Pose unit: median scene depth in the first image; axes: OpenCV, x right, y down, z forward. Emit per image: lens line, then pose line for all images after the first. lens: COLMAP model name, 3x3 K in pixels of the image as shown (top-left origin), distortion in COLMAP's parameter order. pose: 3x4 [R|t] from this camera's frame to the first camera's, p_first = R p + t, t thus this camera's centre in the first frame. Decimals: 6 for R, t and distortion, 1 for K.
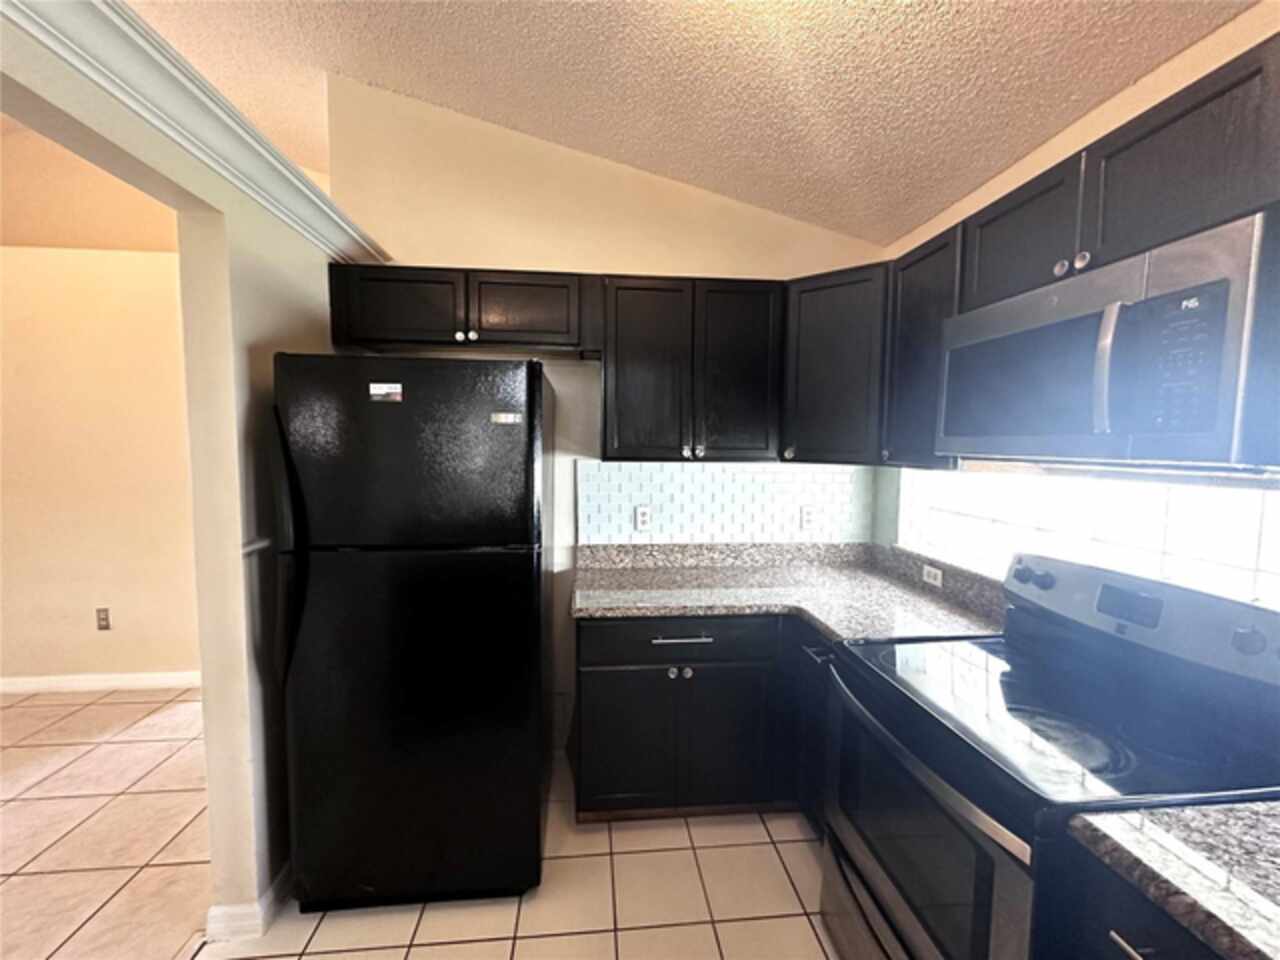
lens RADIAL K [[511.7, 0, 633.9], [0, 511.7, 478.0], [0, 0, 1]] dist [-0.002622, 0.001039]
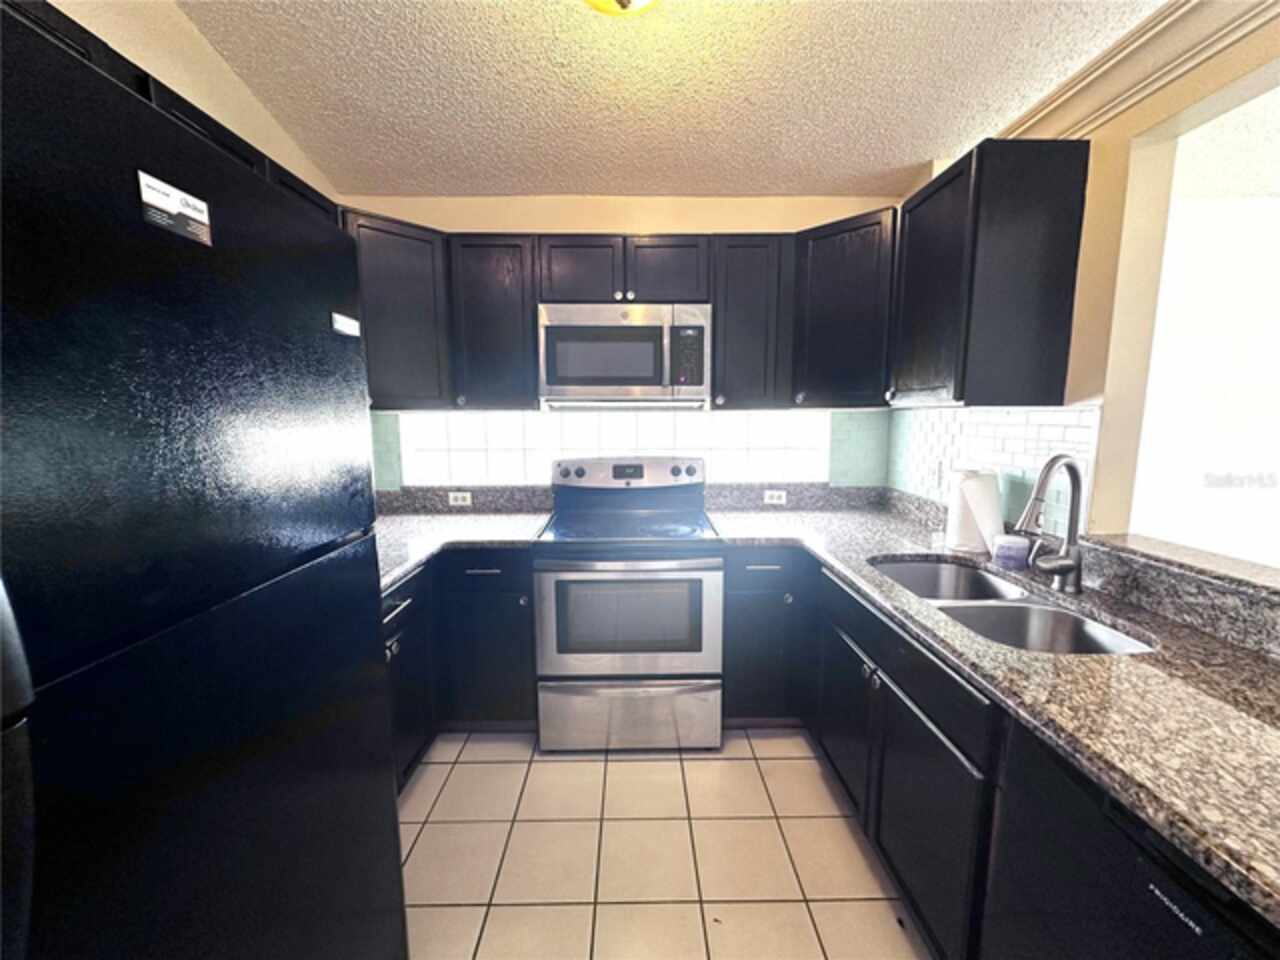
lens RADIAL K [[511.7, 0, 627.2], [0, 511.7, 482.5], [0, 0, 1]] dist [-0.002622, 0.001039]
pose [[0.102240, -0.144381, 0.984226, -0.522871], [0.068147, 0.988103, 0.137871, 0.004140], [-0.992423, 0.052977, 0.110863, 0.380678]]
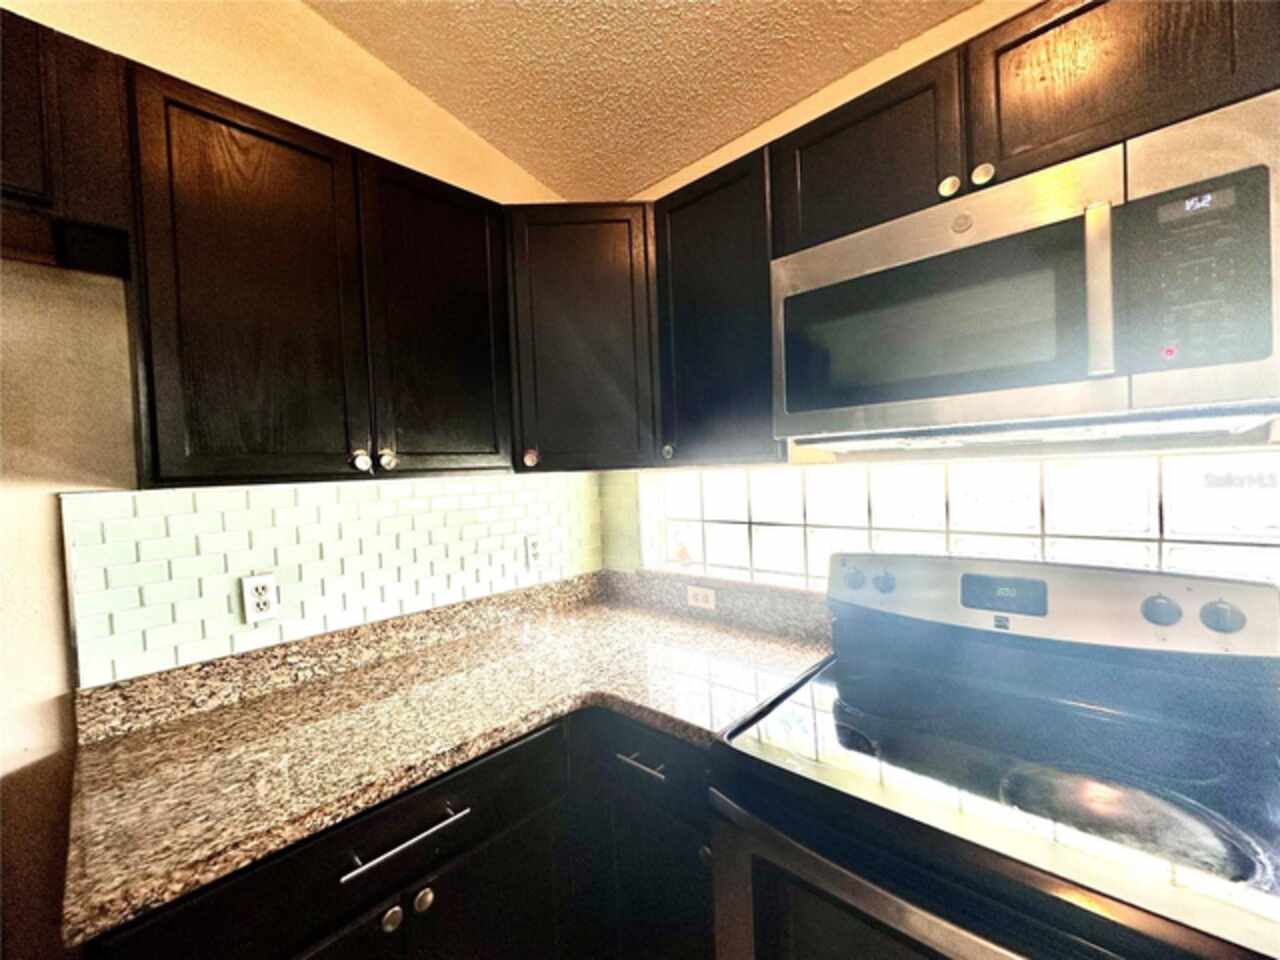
lens RADIAL K [[511.7, 0, 637.2], [0, 511.7, 481.7], [0, 0, 1]] dist [-0.002622, 0.001039]
pose [[0.744335, -0.054939, 0.665542, -0.036755], [0.092134, 0.995528, -0.020863, 0.008137], [-0.661420, 0.076848, 0.746069, 0.364265]]
